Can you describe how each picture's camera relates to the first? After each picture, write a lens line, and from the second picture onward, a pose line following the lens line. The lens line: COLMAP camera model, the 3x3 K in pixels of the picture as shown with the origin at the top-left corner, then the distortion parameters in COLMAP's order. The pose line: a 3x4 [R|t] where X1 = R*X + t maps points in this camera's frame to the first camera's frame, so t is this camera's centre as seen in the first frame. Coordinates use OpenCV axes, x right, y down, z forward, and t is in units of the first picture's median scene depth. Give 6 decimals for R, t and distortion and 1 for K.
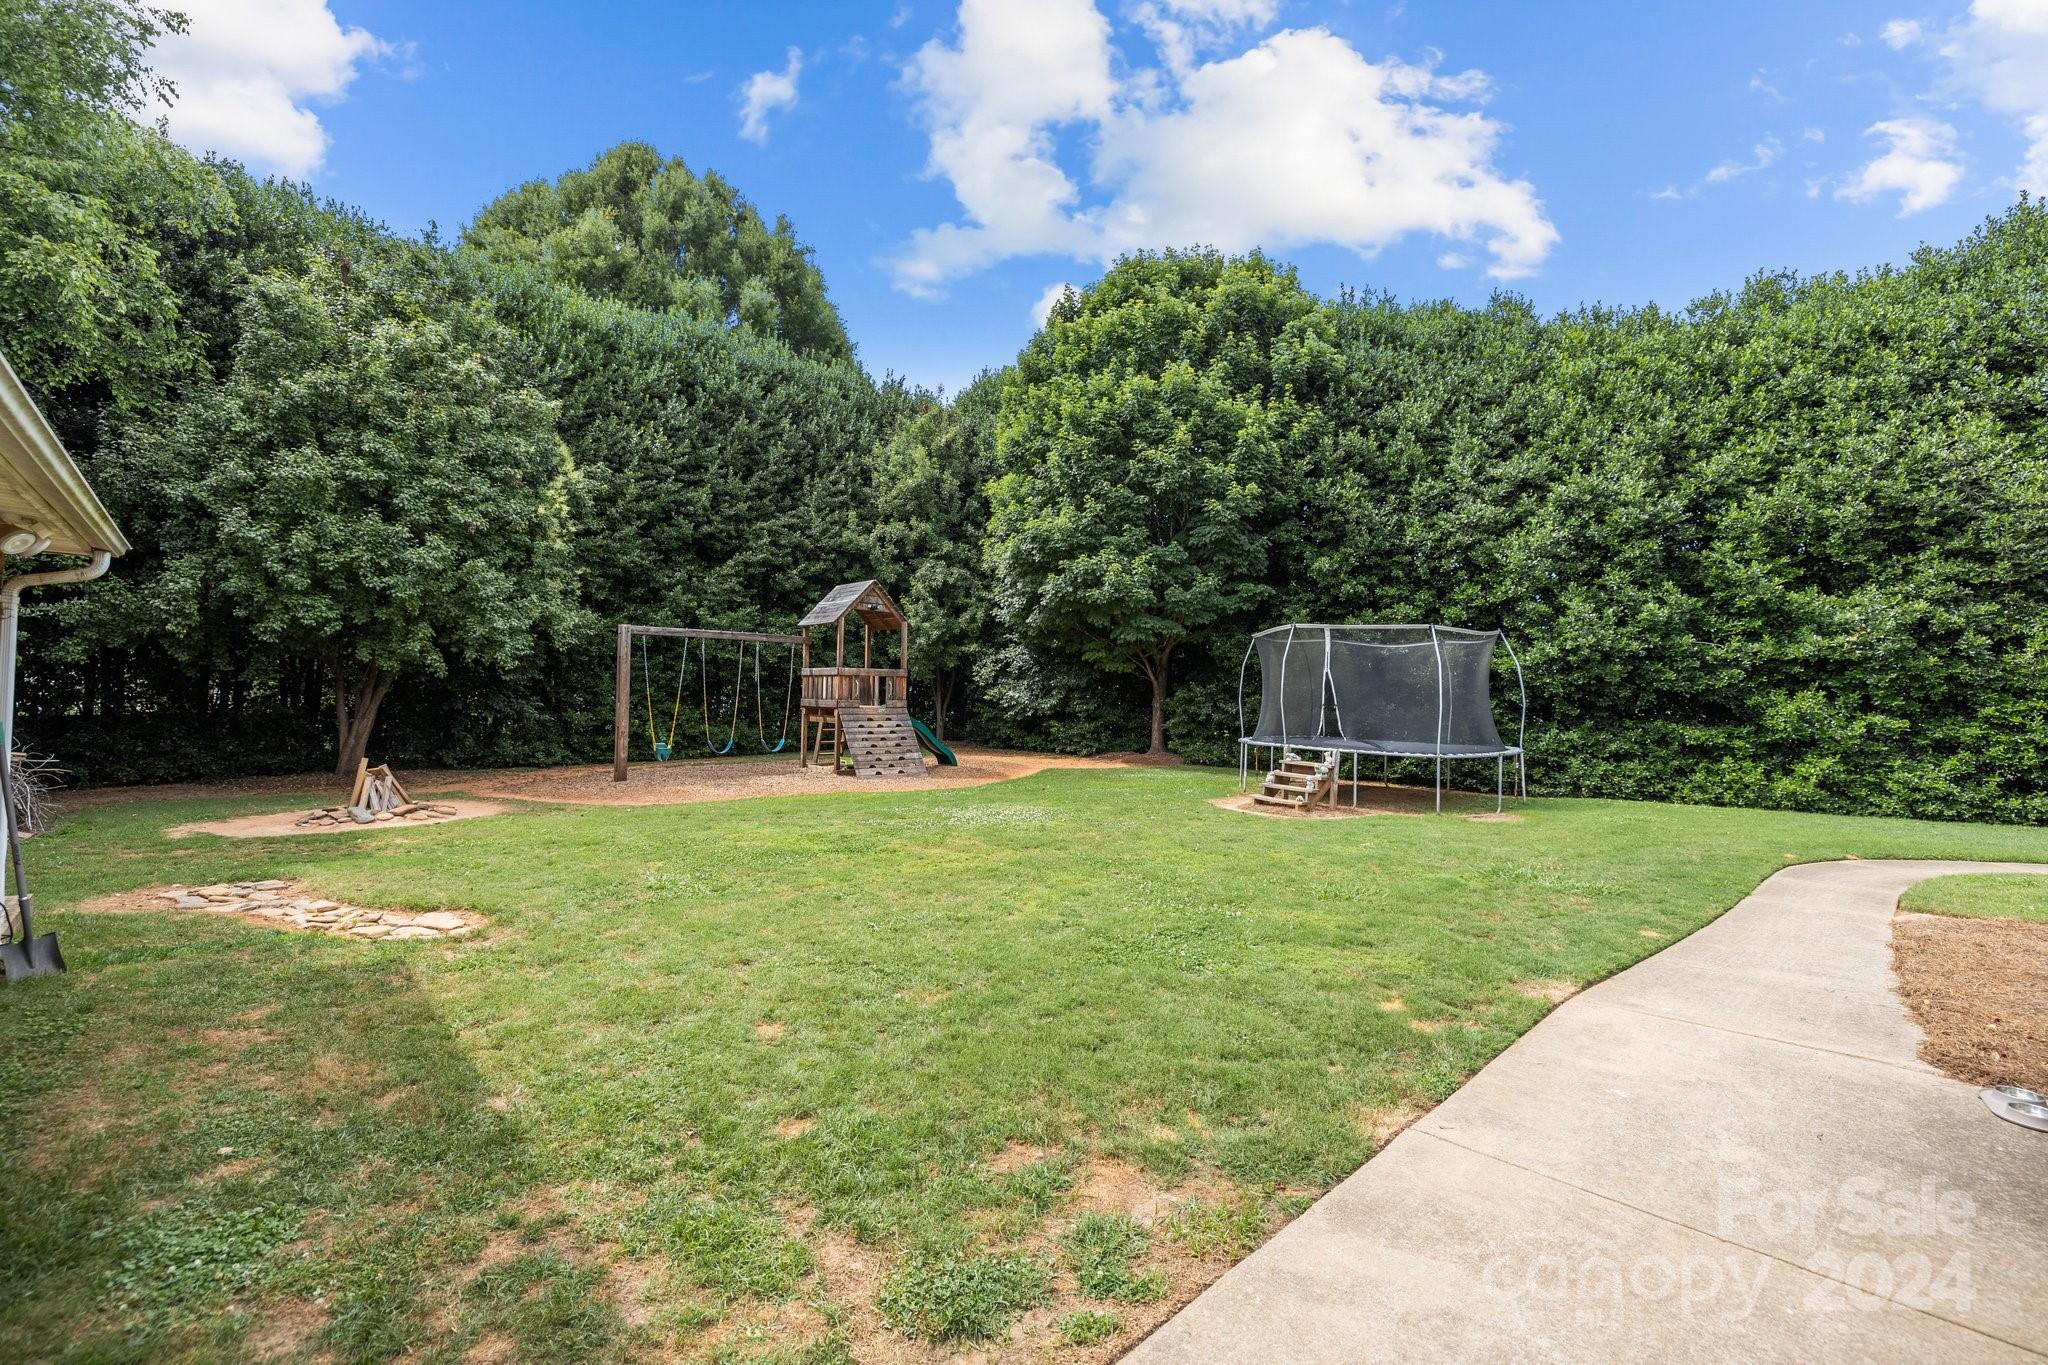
lens RADIAL K [[875.4, 0, 1029.8], [0, 875.4, 689.7], [0, 0, 1]] dist [0.001191, 0.000179]
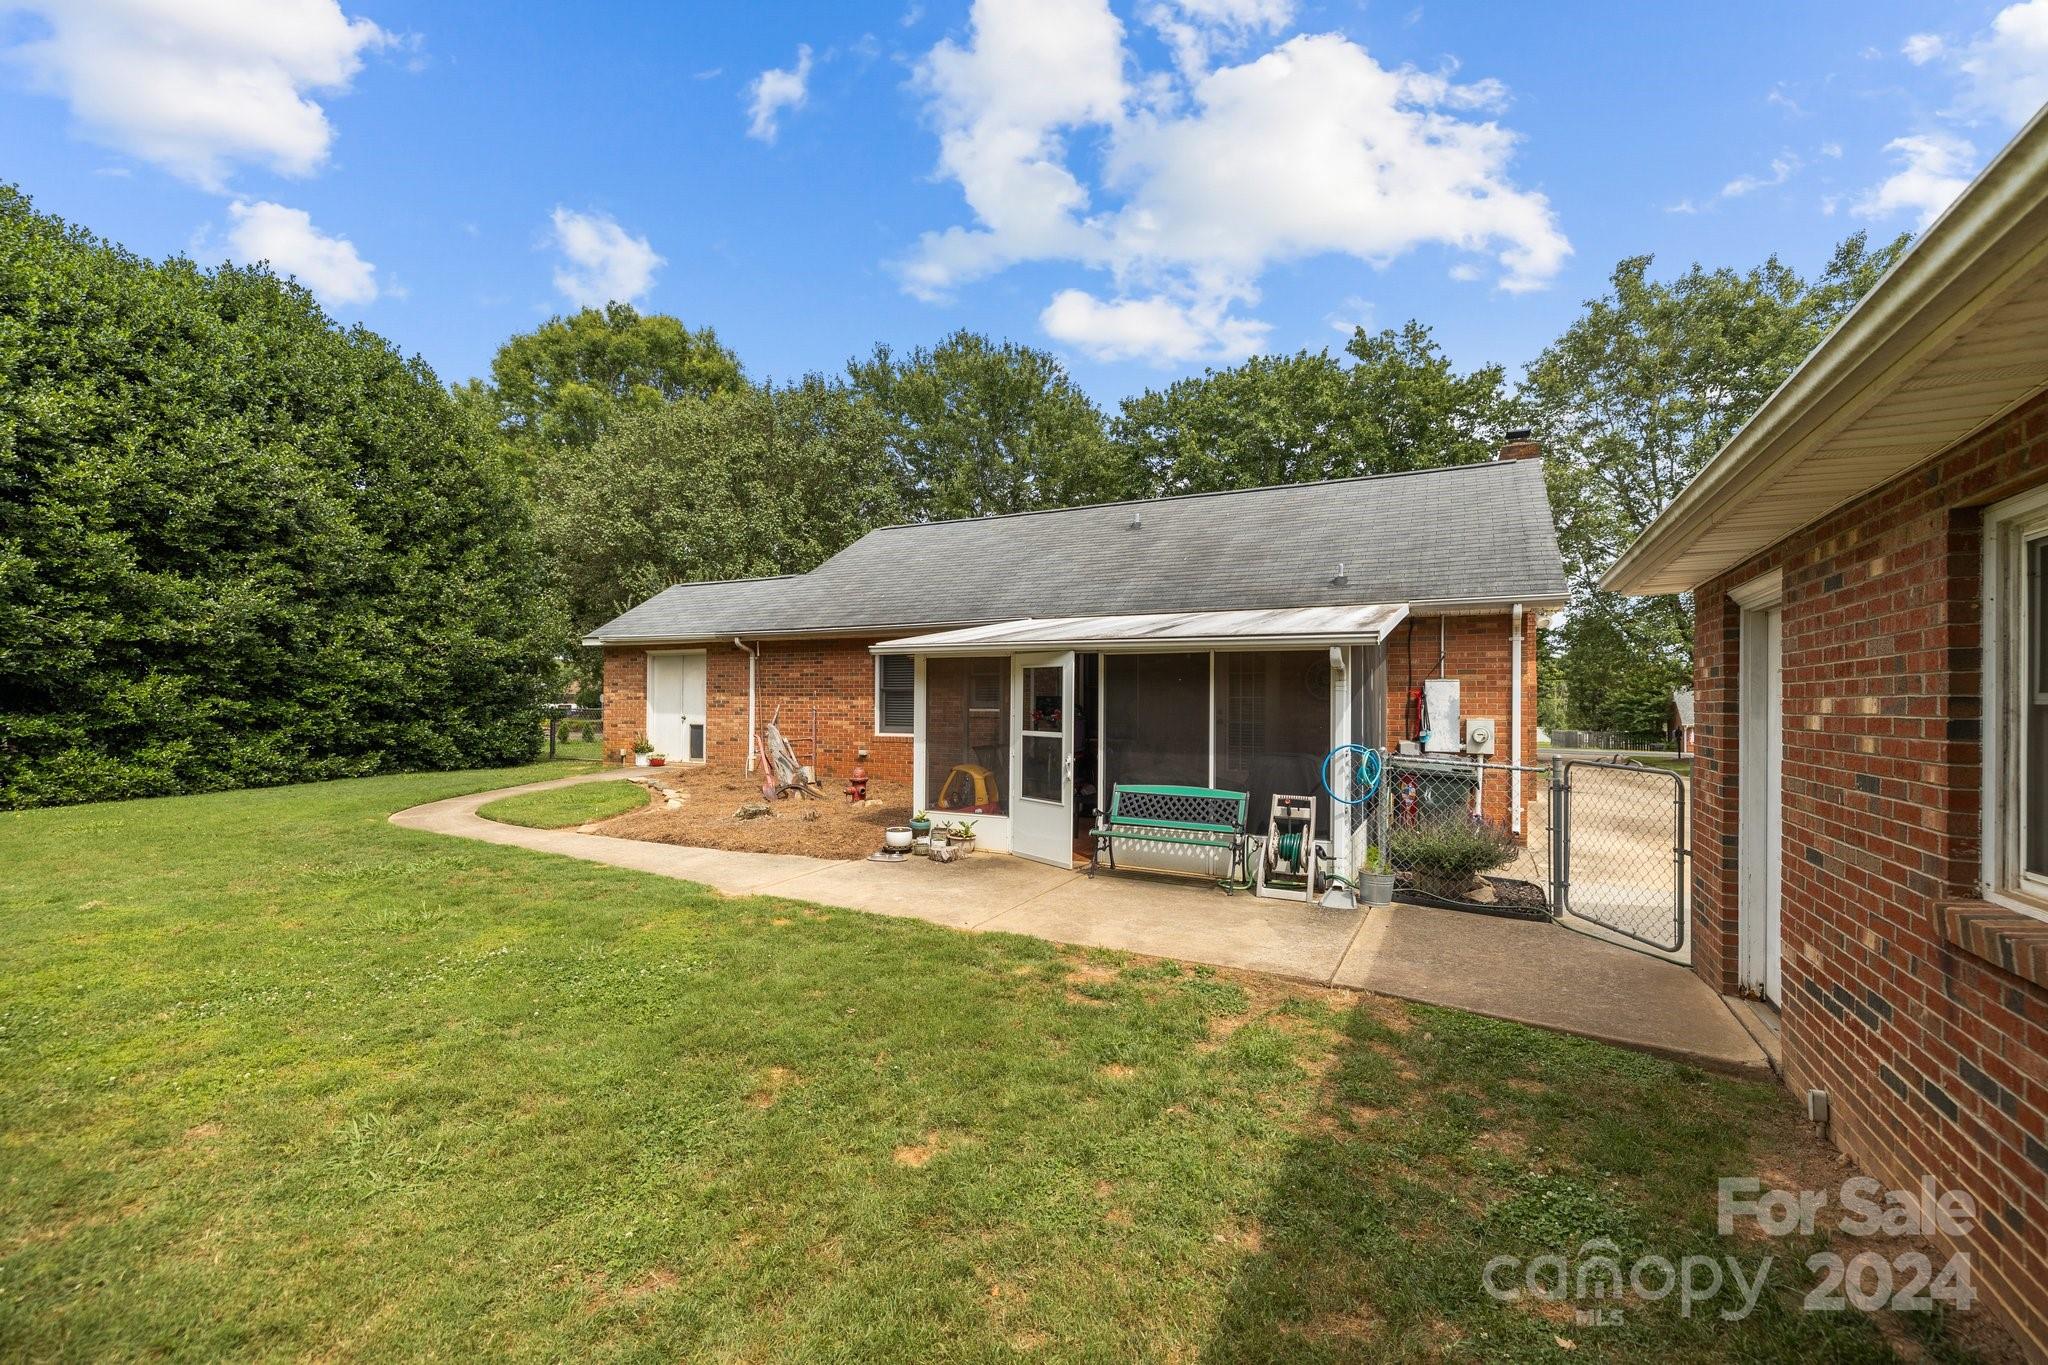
lens RADIAL K [[860.4, 0, 1026.4], [0, 860.4, 694.2], [0, 0, 1]] dist [0.000215, 0.000192]
pose [[-0.328335, -0.014883, 0.944444, -0.222025], [-0.015511, 0.999826, 0.010363, -0.000785], [-0.944434, -0.011247, -0.328509, 0.257496]]
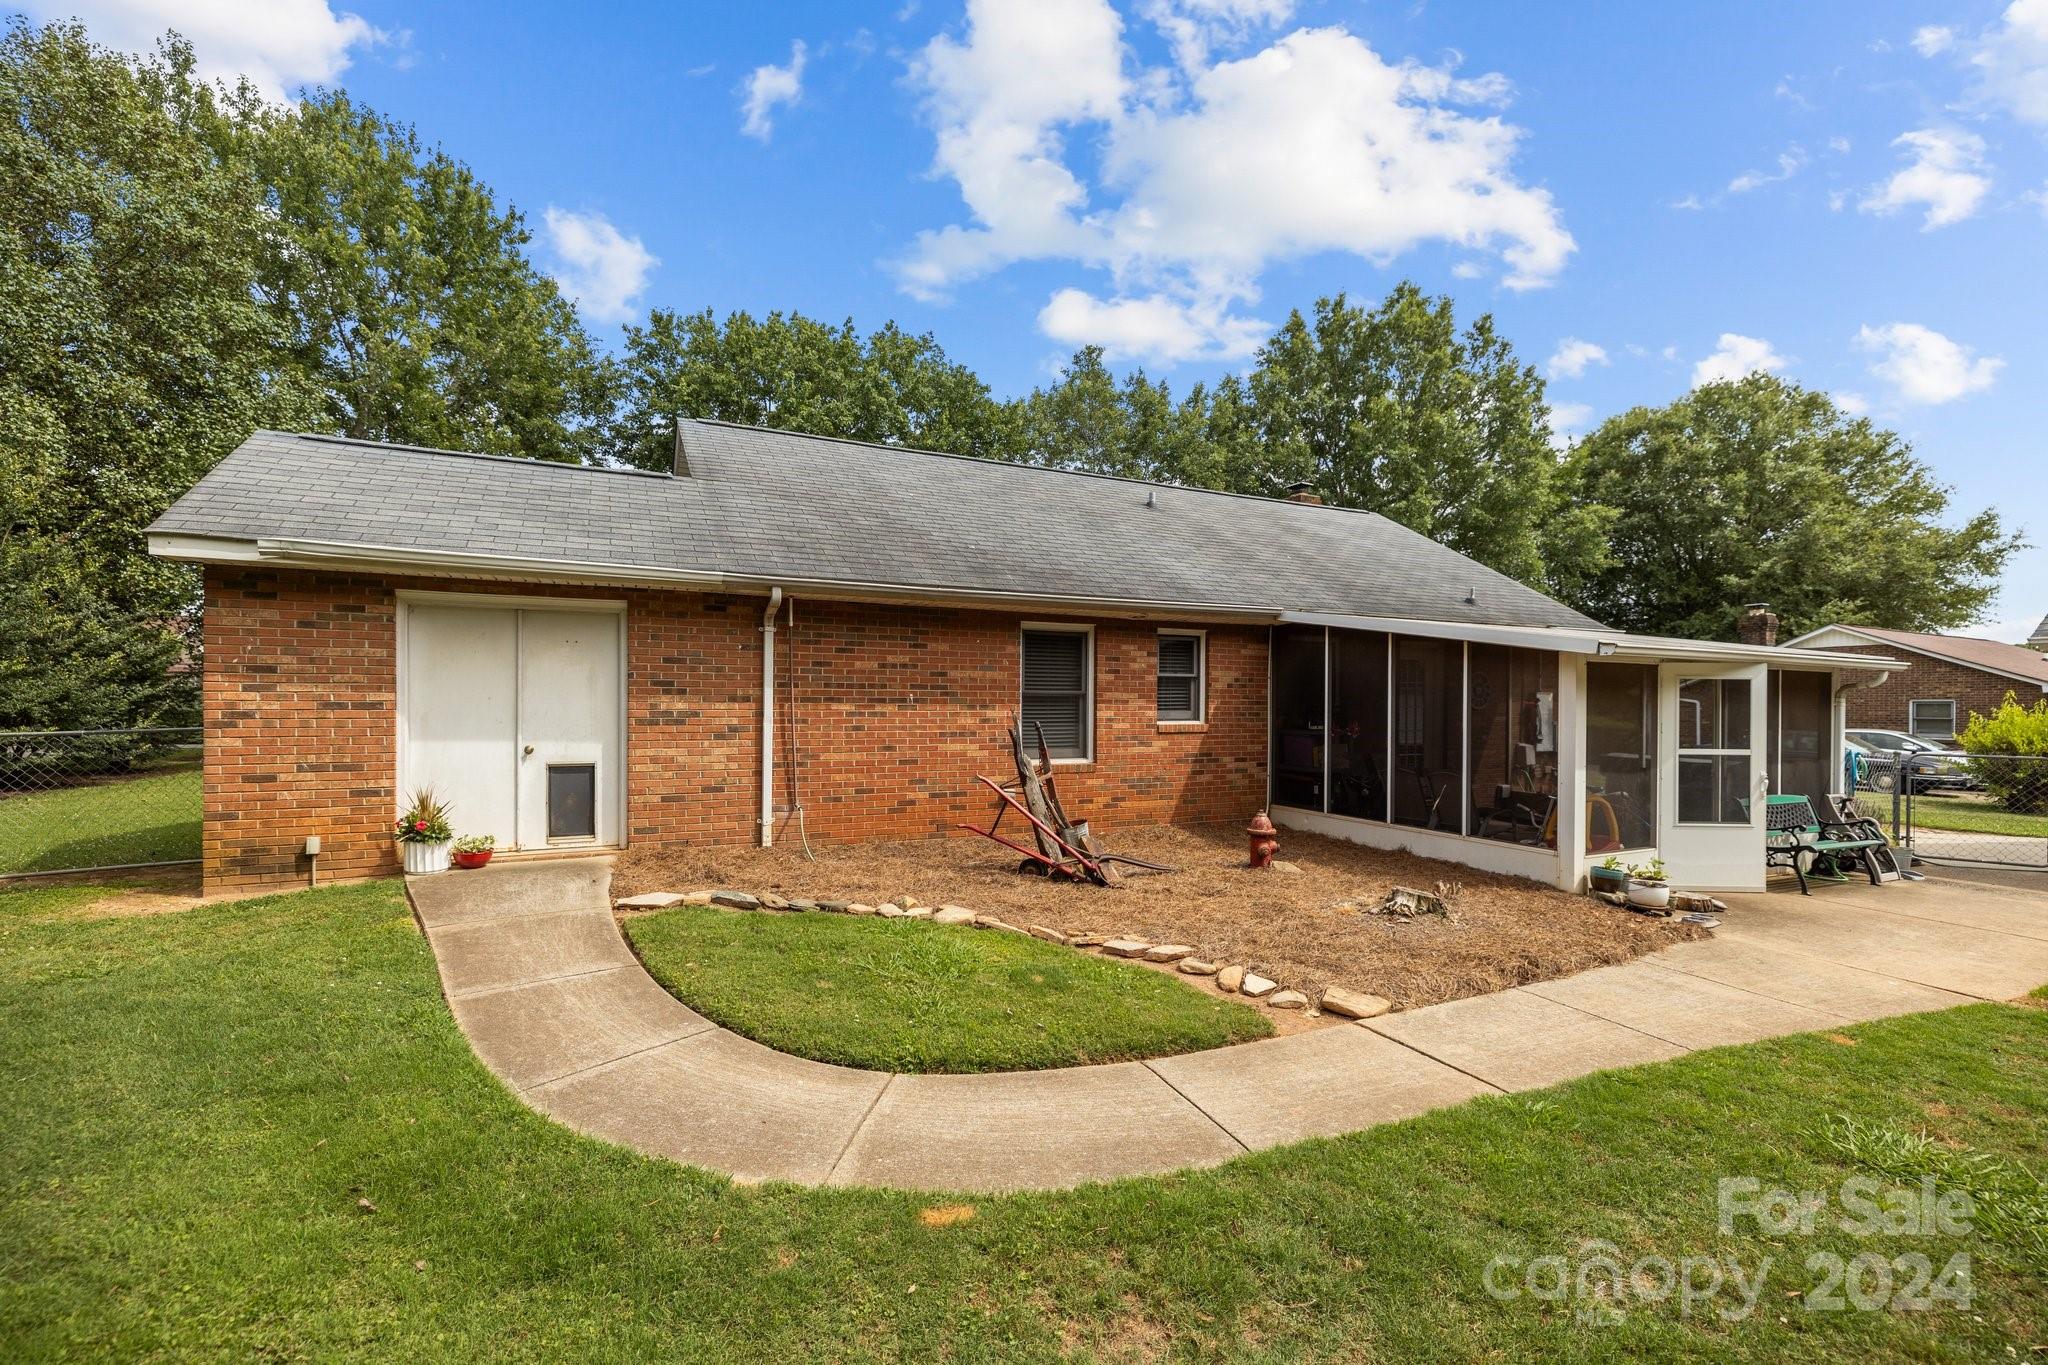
lens RADIAL K [[875.4, 0, 1029.8], [0, 875.4, 689.7], [0, 0, 1]] dist [0.001191, 0.000179]
pose [[-0.949193, -0.022516, 0.313887, 0.345616], [-0.027412, 0.999562, -0.011191, 0.008112], [-0.313498, -0.019227, -0.949394, 0.583136]]
